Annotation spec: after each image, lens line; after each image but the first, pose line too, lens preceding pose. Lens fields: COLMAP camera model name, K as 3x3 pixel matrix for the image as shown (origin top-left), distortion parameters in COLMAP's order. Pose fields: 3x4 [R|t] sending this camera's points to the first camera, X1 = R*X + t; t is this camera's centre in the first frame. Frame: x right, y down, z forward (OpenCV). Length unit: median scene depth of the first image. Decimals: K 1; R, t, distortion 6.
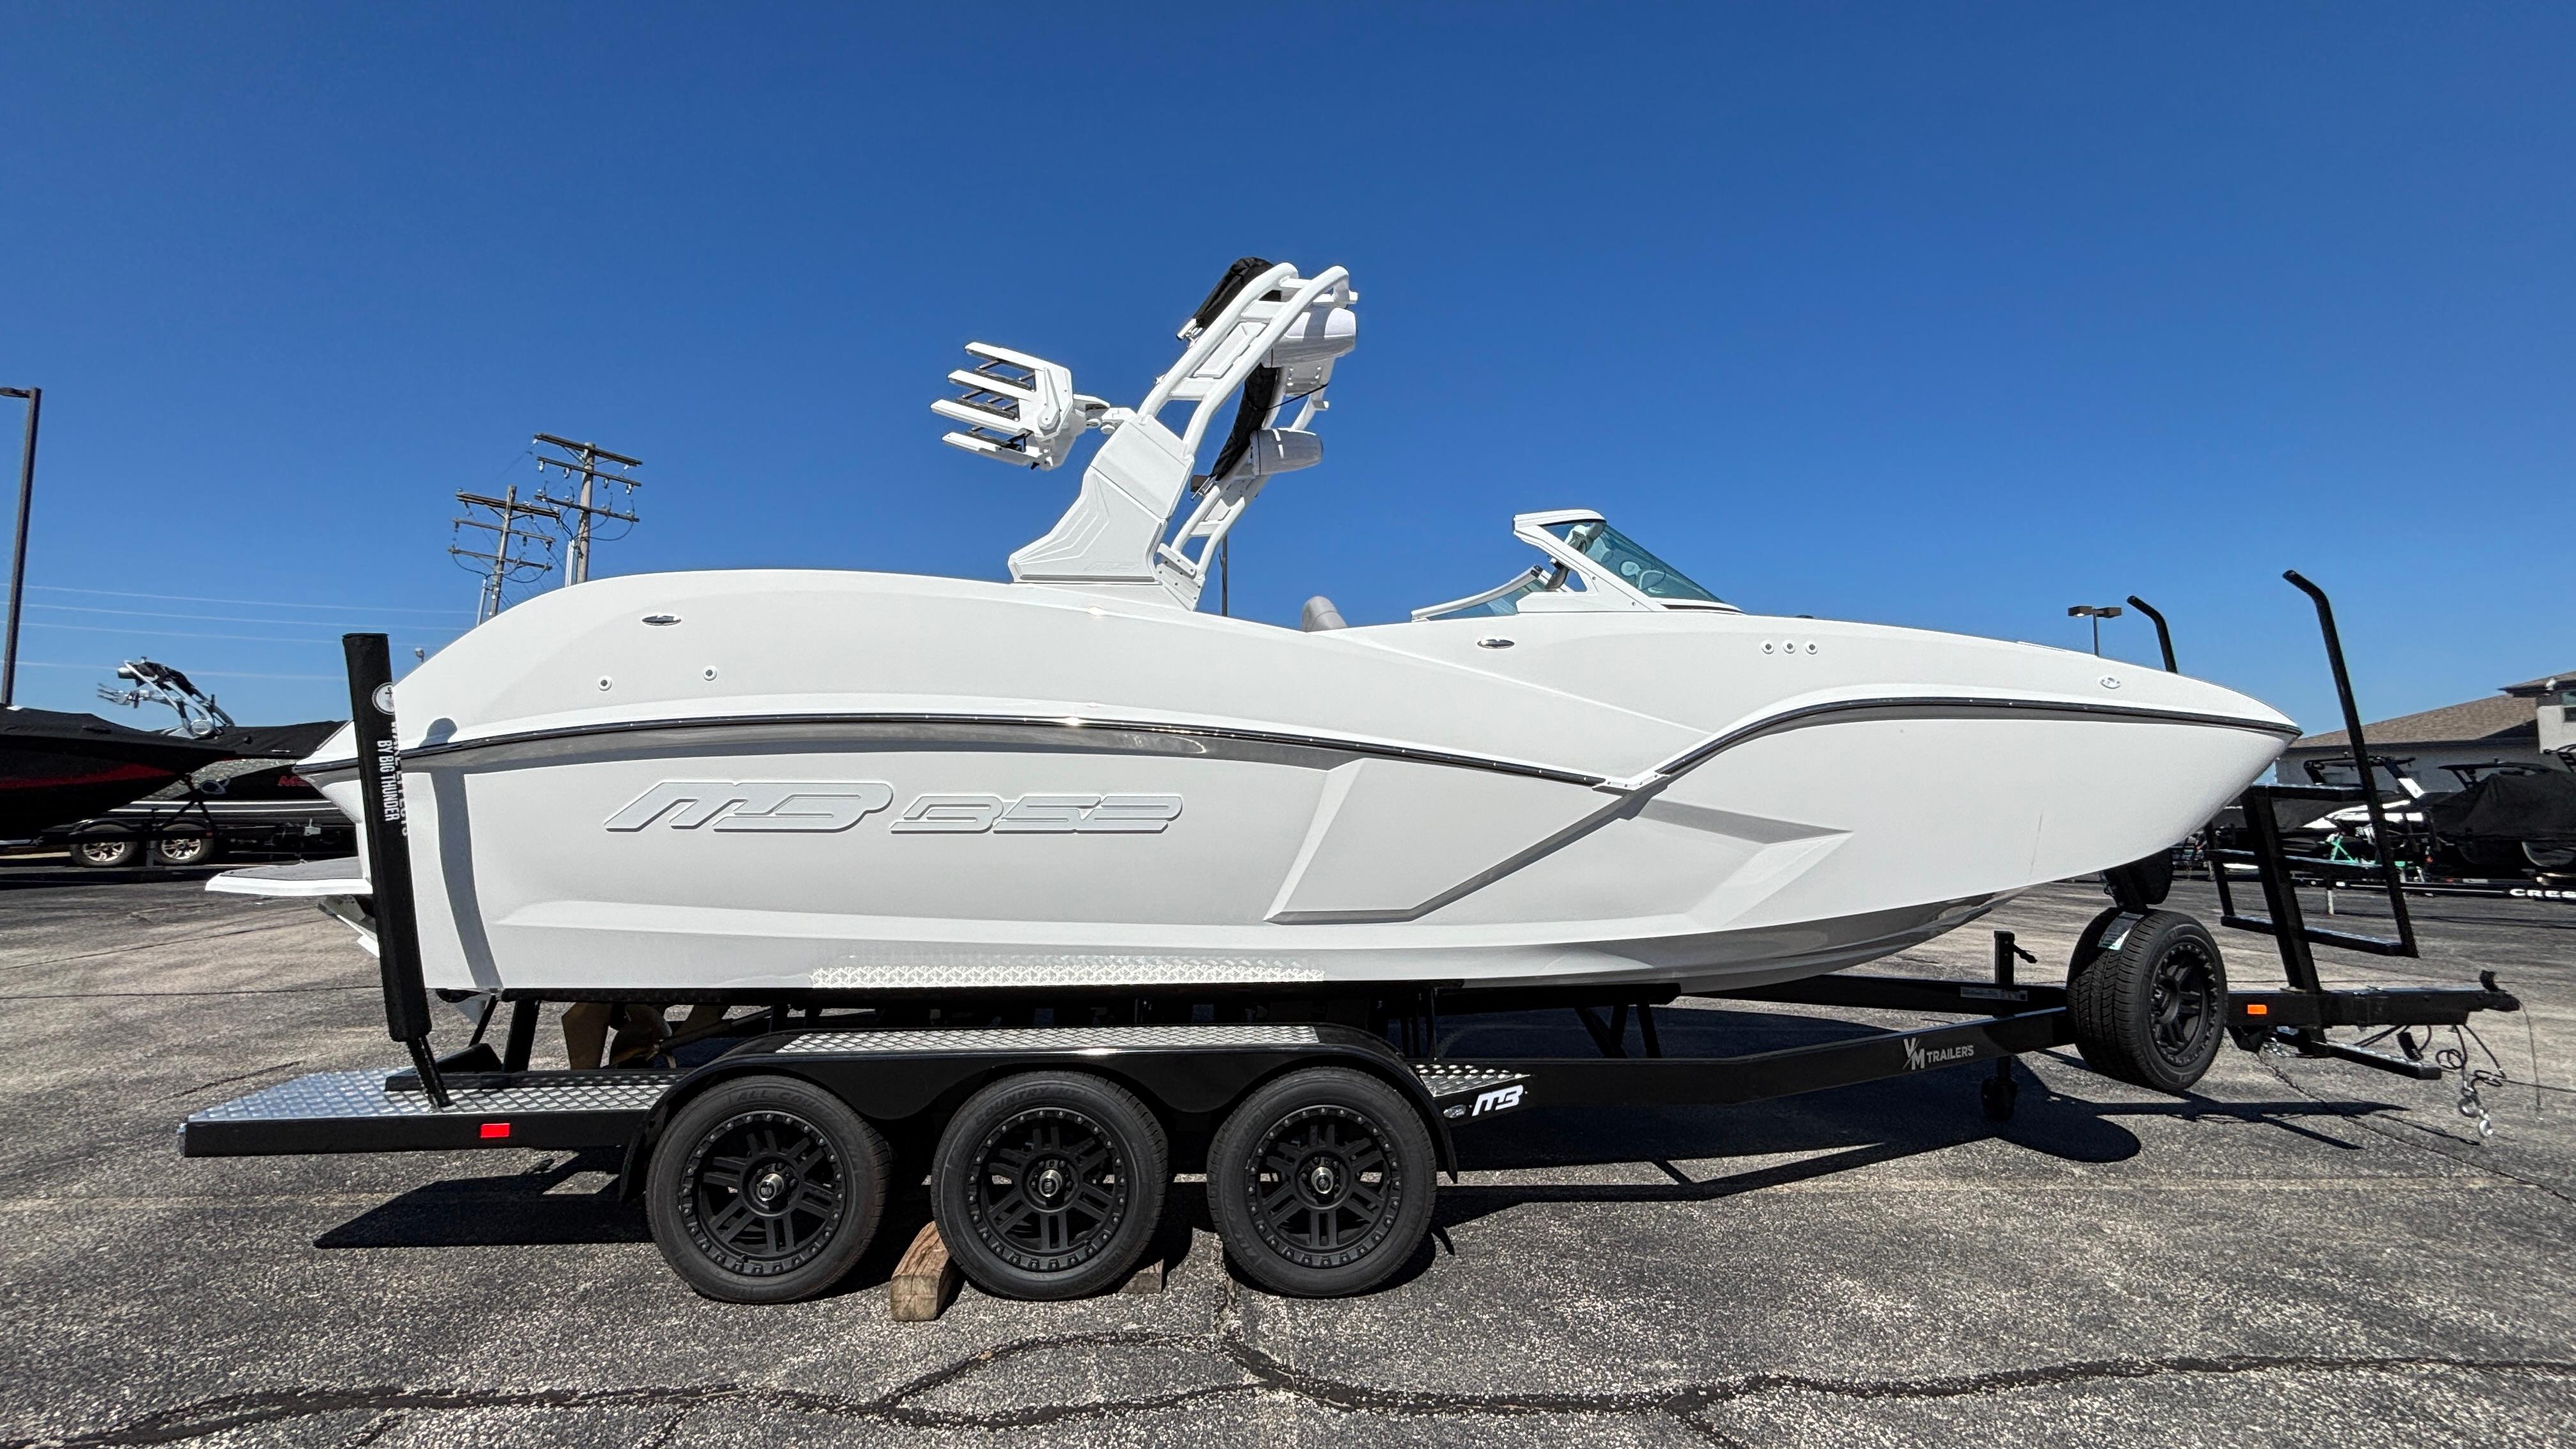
lens RADIAL K [[1011.6, 0, 1286.9], [0, 1011.6, 725.7], [0, 0, 1]] dist [-0.000249, -0.000021]
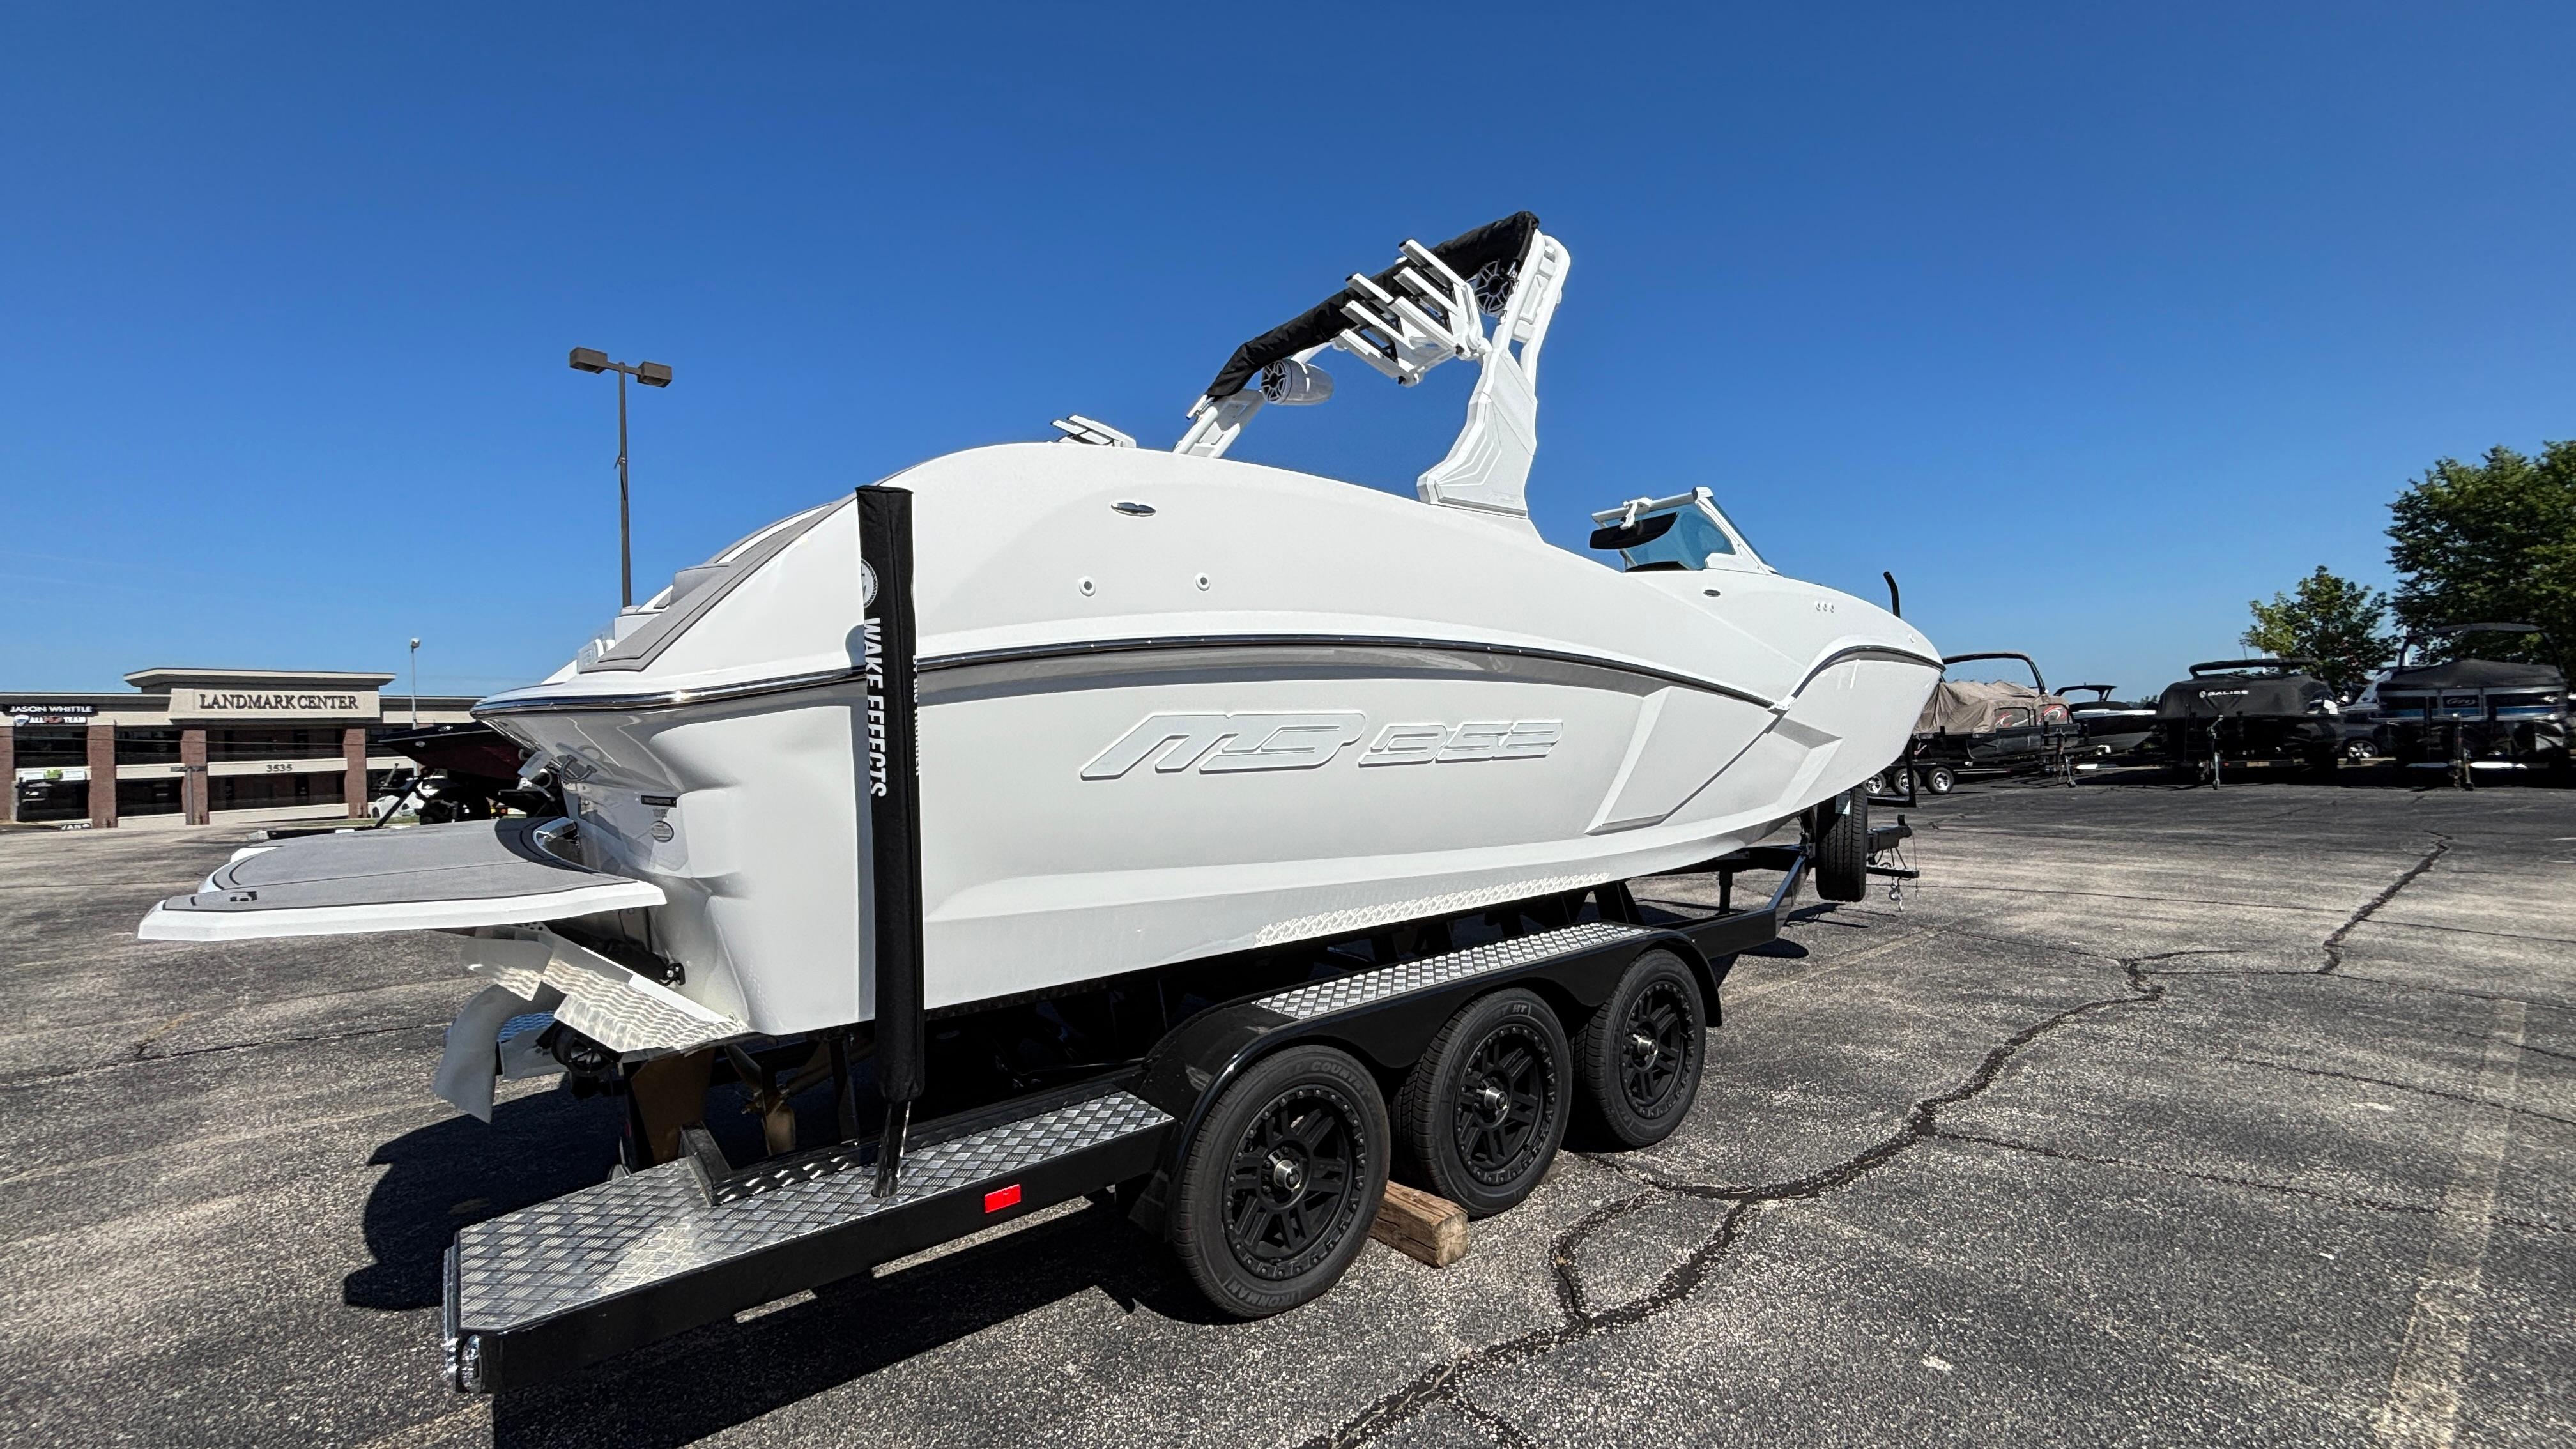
lens RADIAL K [[1011.6, 0, 1288.5], [0, 1011.6, 724.0], [0, 0, 1]] dist [-0.000249, -0.000021]
pose [[0.824910, -0.021052, 0.564872, -0.964269], [-0.007643, 0.998799, 0.048386, 0.023034], [-0.565212, -0.044232, 0.823759, 0.287563]]
